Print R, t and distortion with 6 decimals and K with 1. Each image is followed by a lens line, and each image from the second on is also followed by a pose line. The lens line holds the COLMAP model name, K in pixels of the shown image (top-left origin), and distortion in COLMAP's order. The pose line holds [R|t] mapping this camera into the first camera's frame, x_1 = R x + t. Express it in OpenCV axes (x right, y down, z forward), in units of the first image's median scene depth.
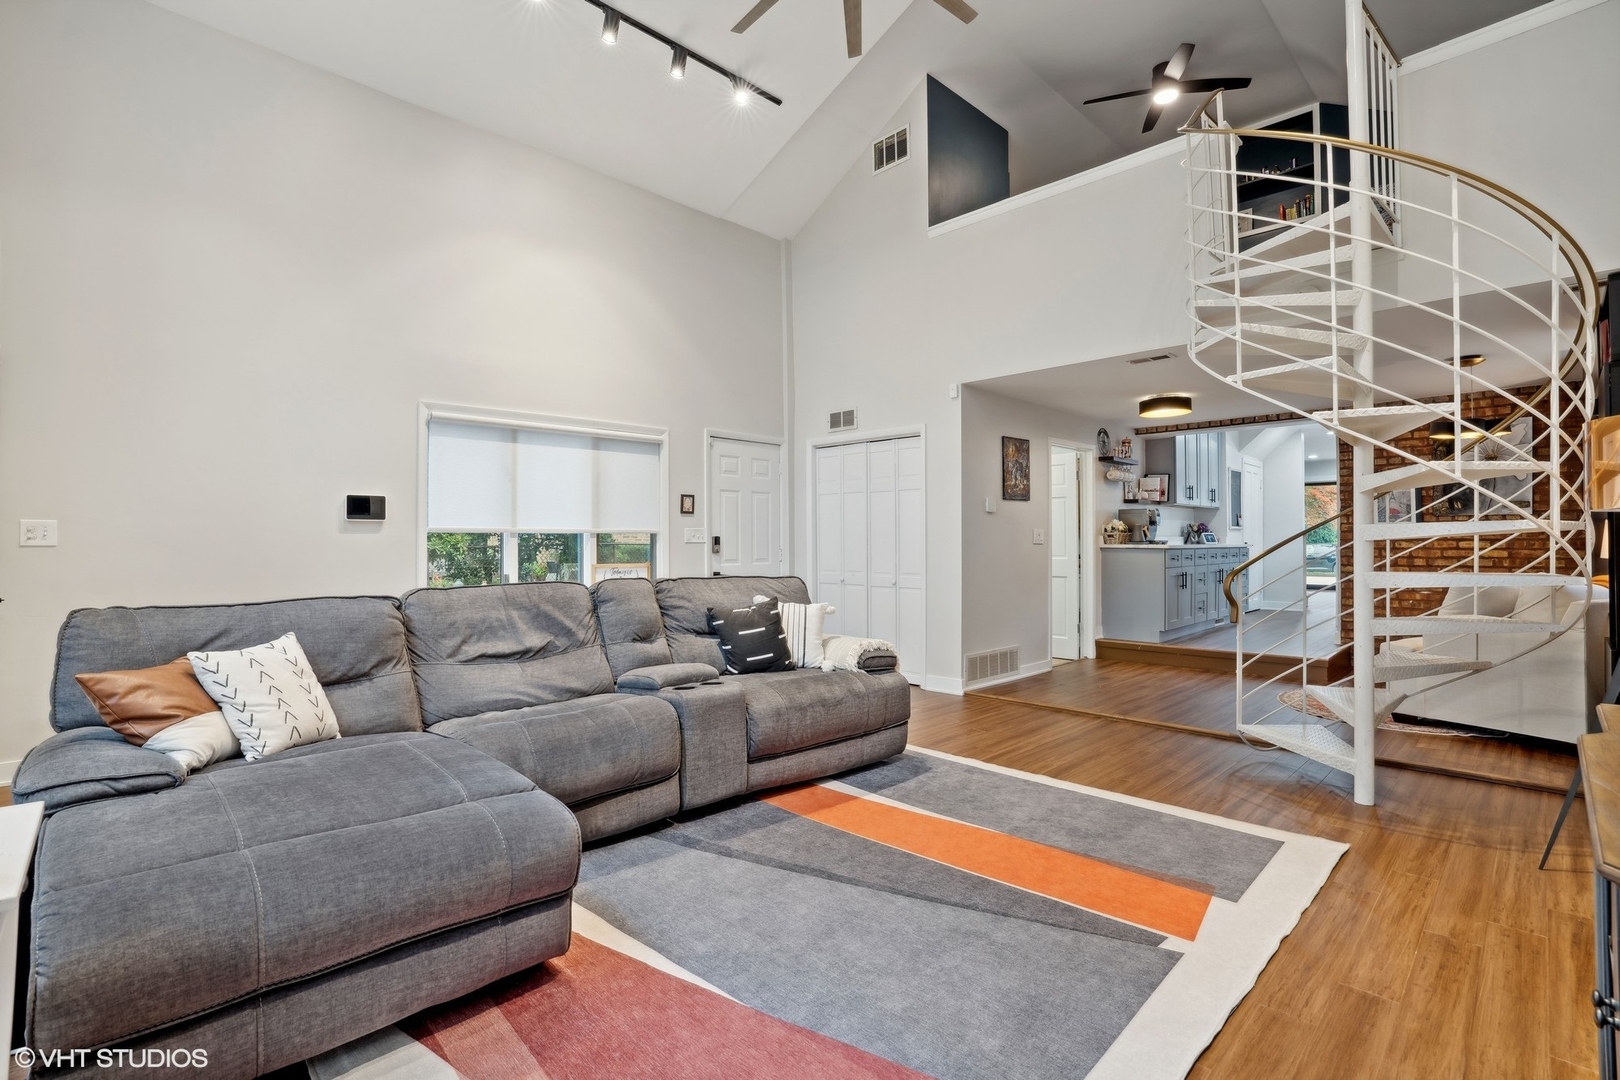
lens RADIAL K [[750.6, 0, 800.4], [0, 750.6, 538.5], [0, 0, 1]] dist [-0.029087, 0.001734]
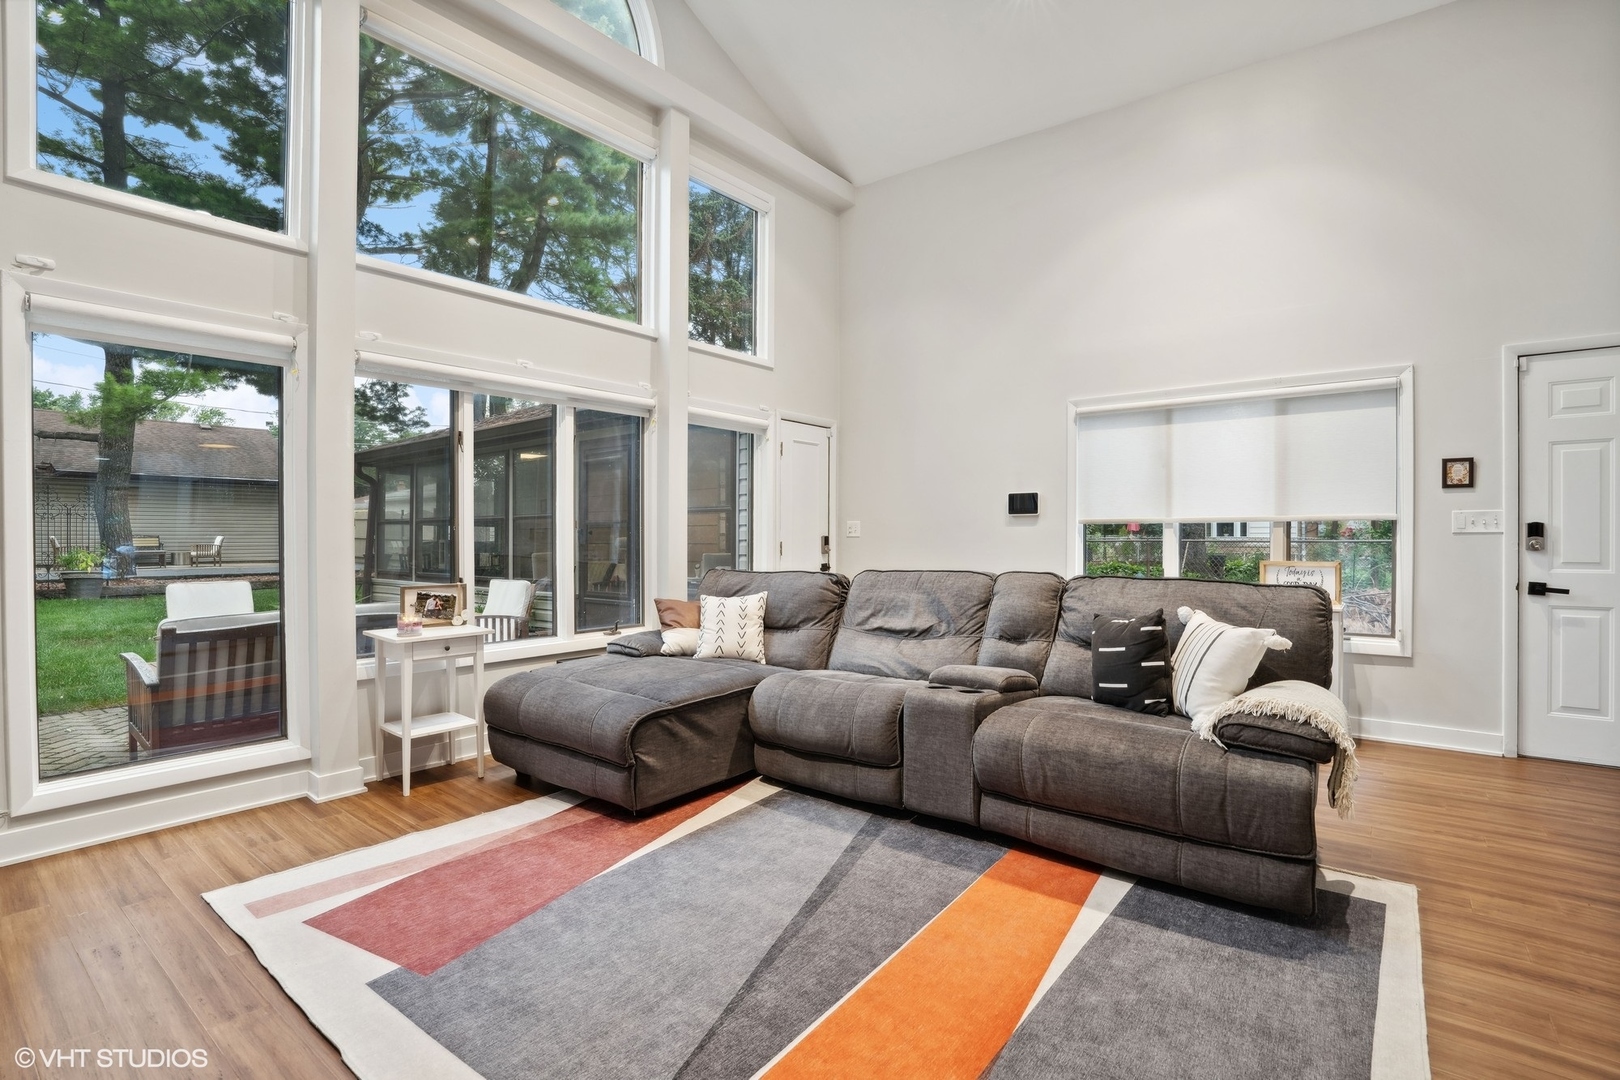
lens RADIAL K [[750.6, 0, 796.1], [0, 750.6, 549.5], [0, 0, 1]] dist [-0.029087, 0.001734]
pose [[0.152238, 0.019030, -0.988161, 0.731911], [0.008217, 0.999756, 0.020520, 0.004049], [0.988310, -0.011244, 0.152045, 0.667102]]
